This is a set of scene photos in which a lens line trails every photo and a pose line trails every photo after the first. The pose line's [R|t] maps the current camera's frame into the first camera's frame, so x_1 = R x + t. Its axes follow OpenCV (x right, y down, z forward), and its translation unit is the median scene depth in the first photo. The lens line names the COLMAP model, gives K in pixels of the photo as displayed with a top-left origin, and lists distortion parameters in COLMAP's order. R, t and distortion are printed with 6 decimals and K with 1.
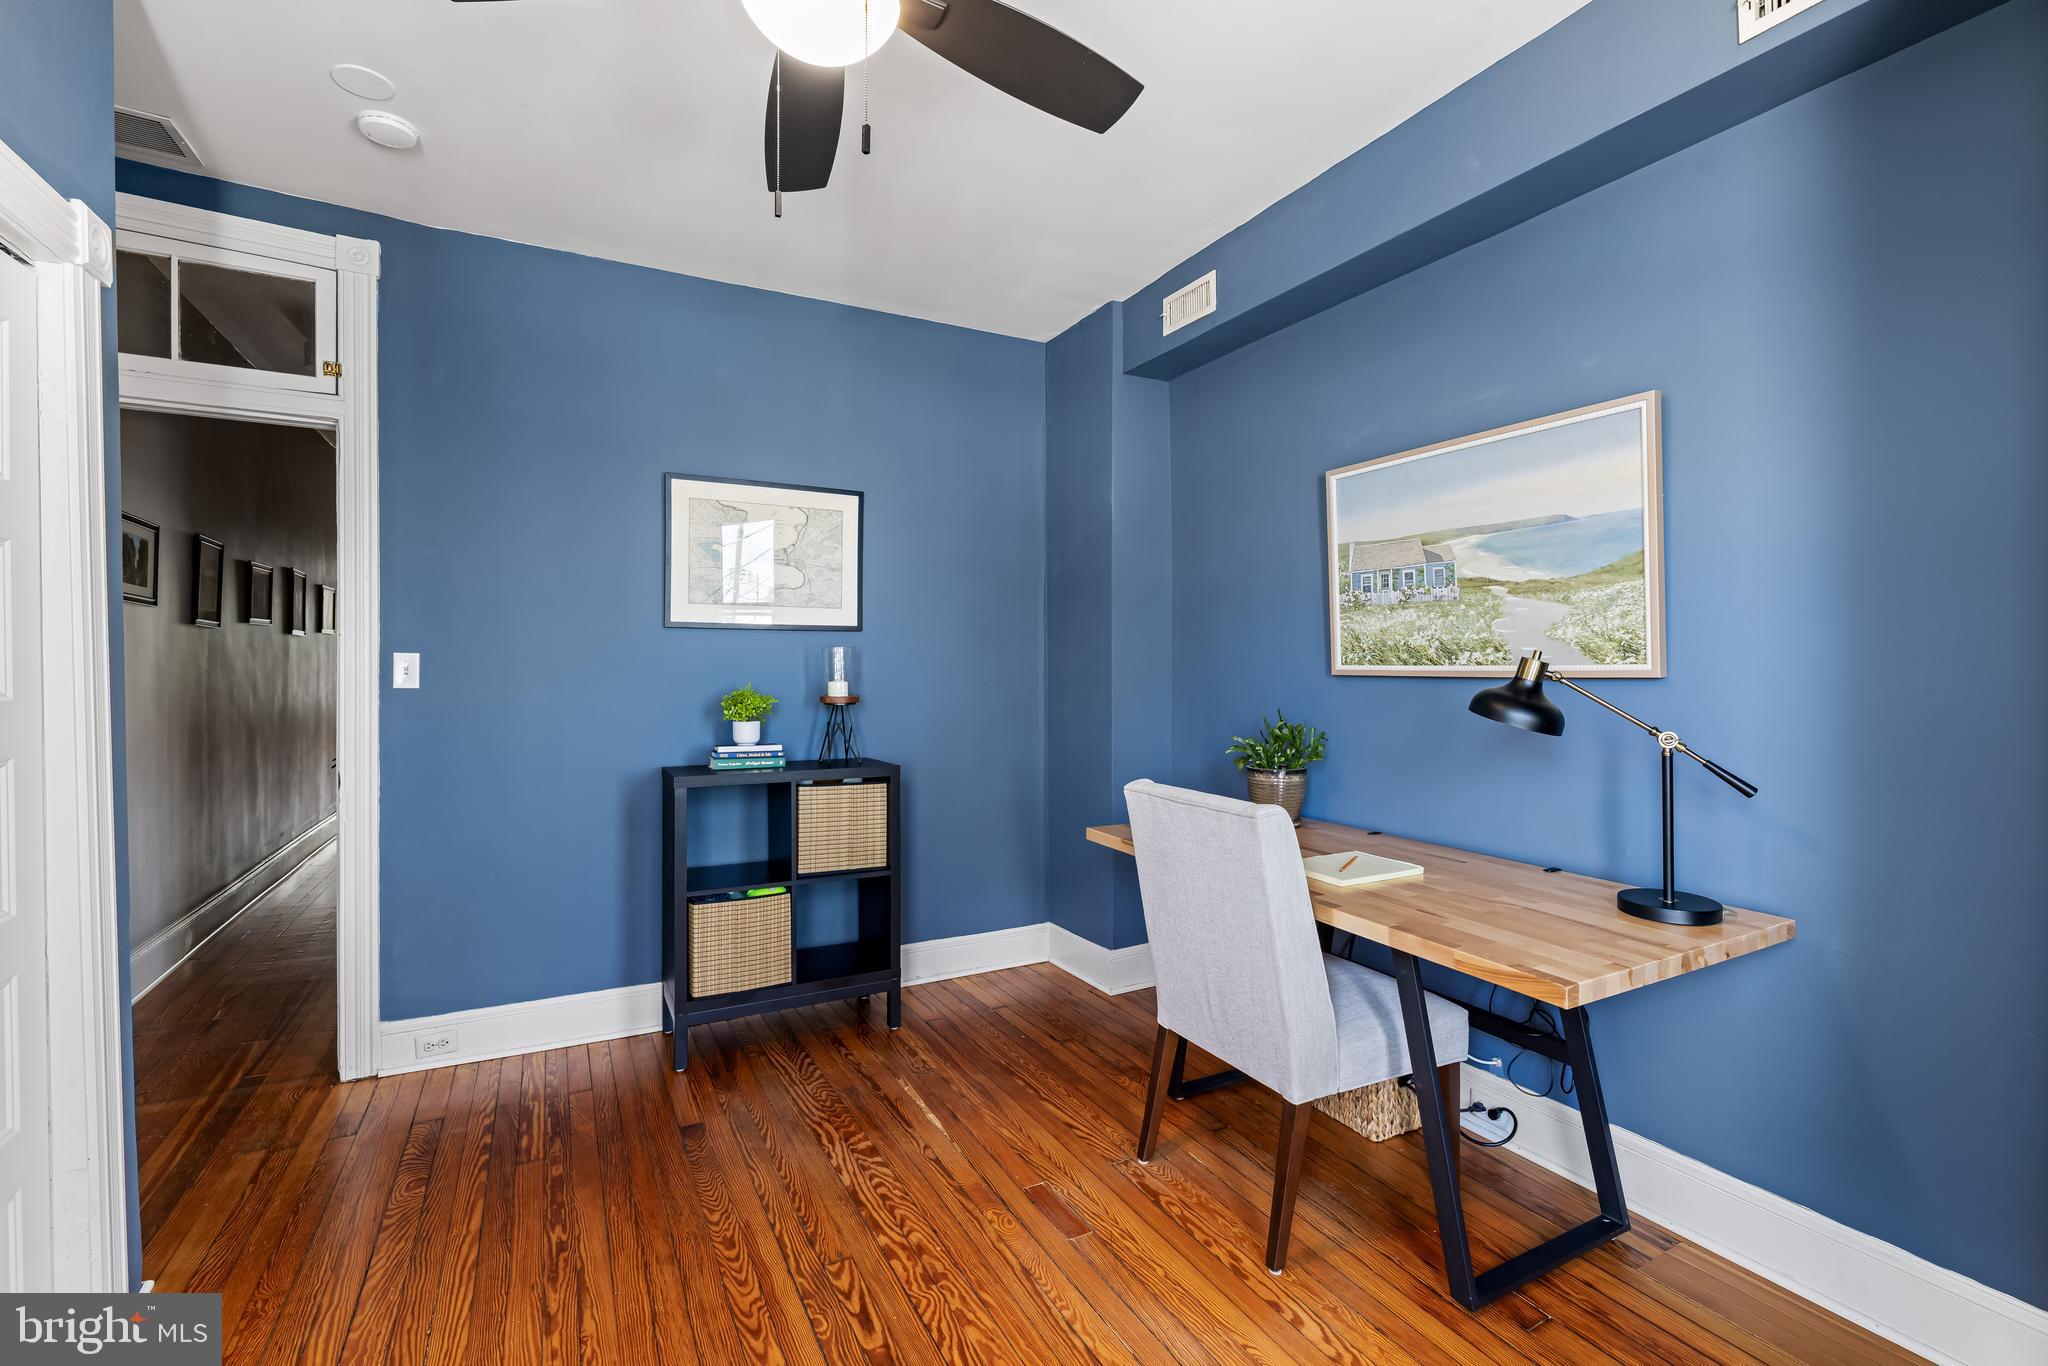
lens RADIAL K [[898.5, 0, 1019.8], [0, 898.5, 669.5], [0, 0, 1]] dist [-0.003199, 0.001015]
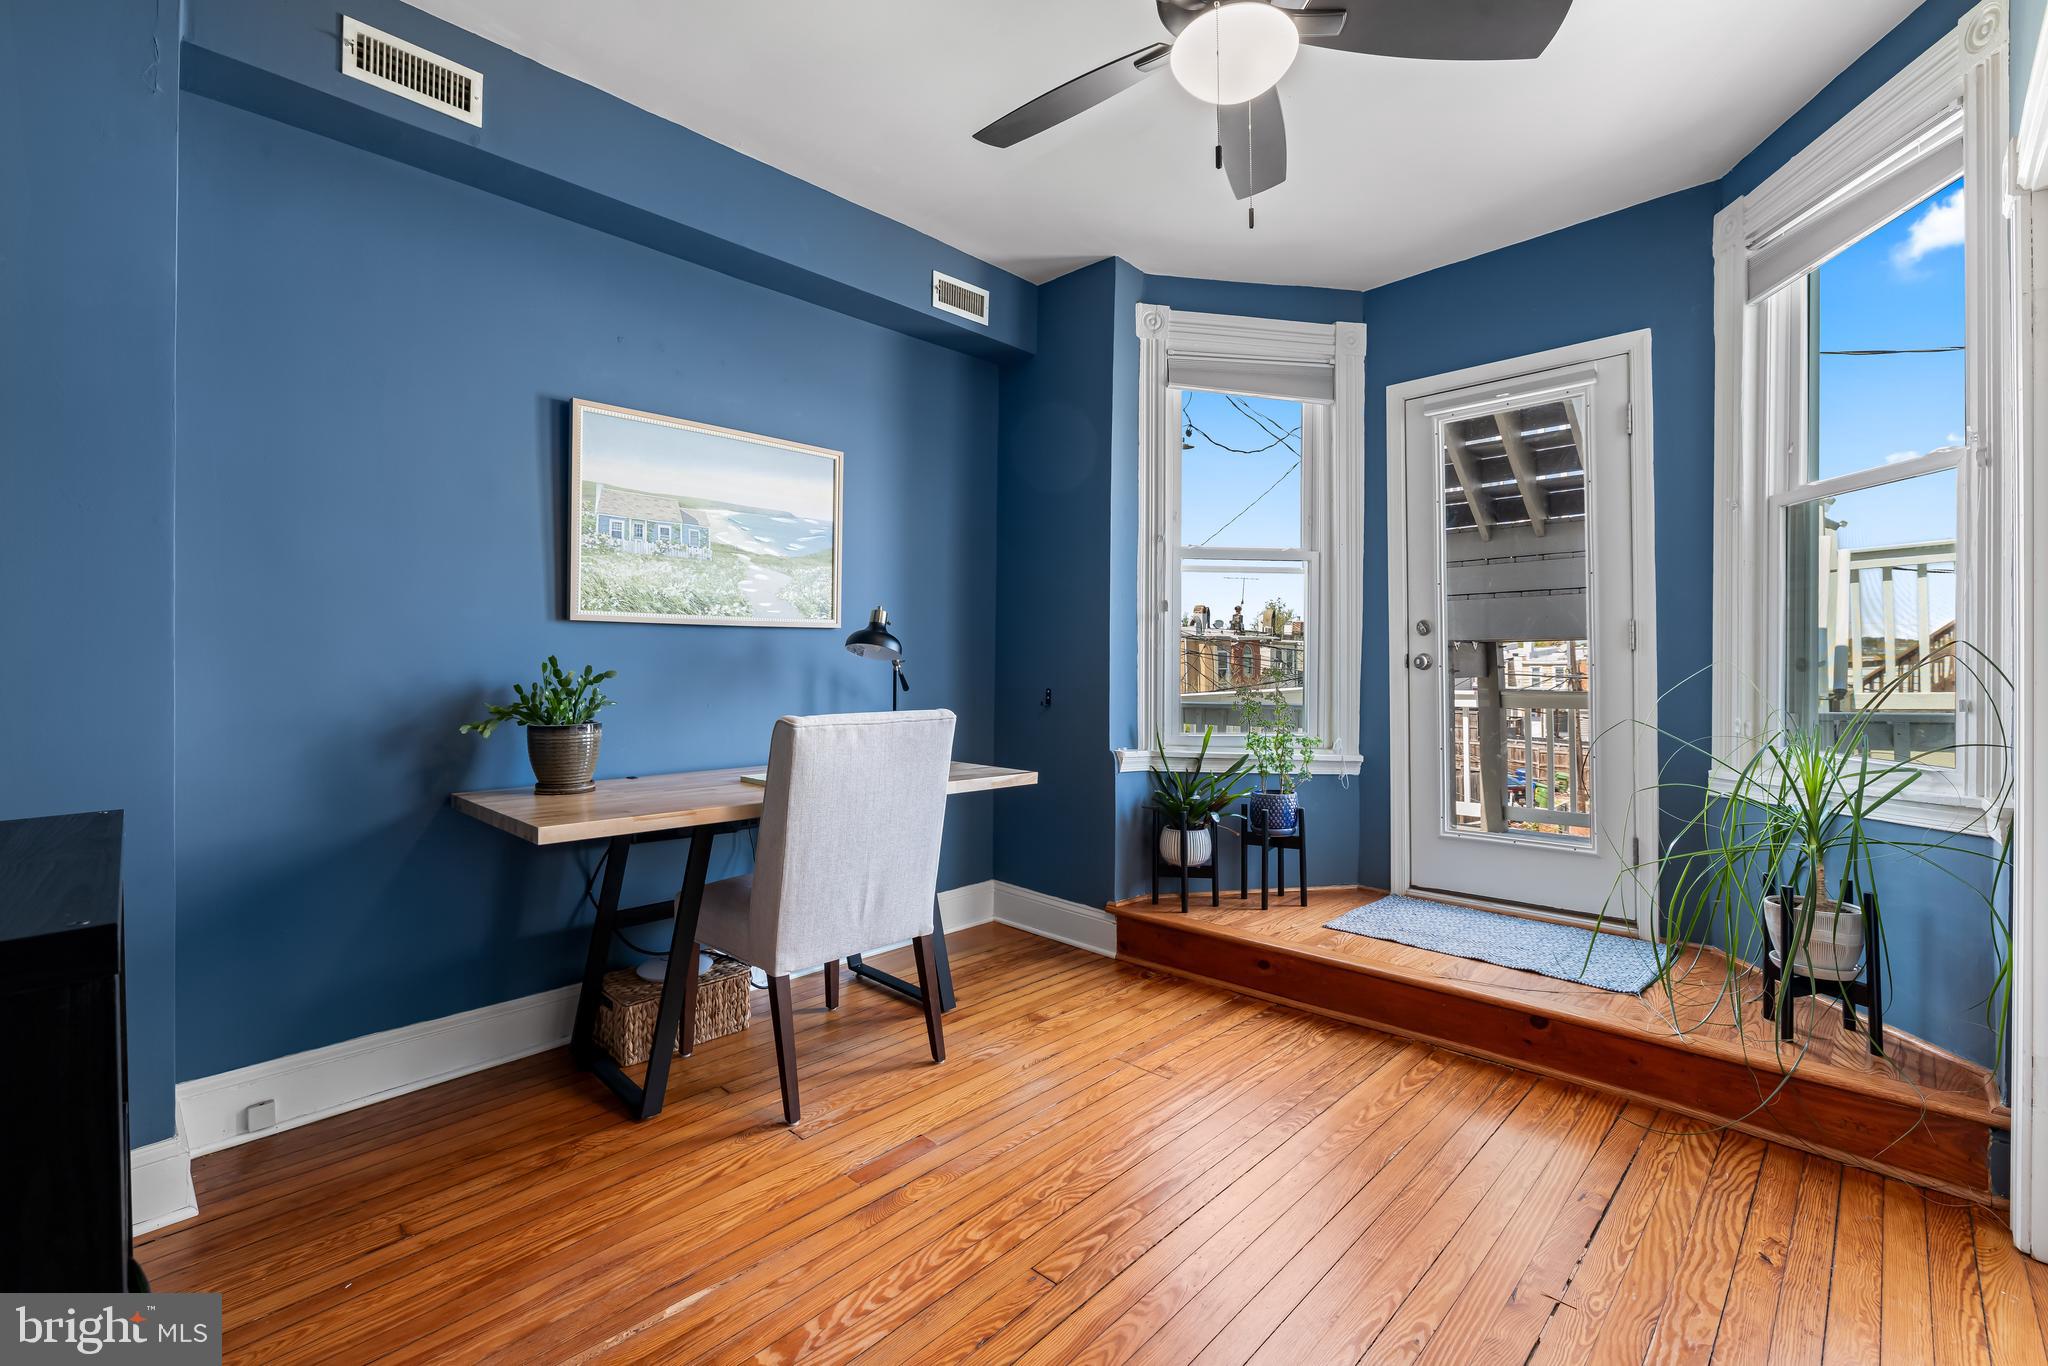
lens RADIAL K [[898.5, 0, 1020.4], [0, 898.5, 665.5], [0, 0, 1]] dist [-0.003199, 0.001015]
pose [[-0.317767, 0.001302, 0.948168, -0.773851], [0.008719, 0.999961, 0.001549, 0.063559], [-0.948129, 0.008760, -0.317766, 0.995321]]
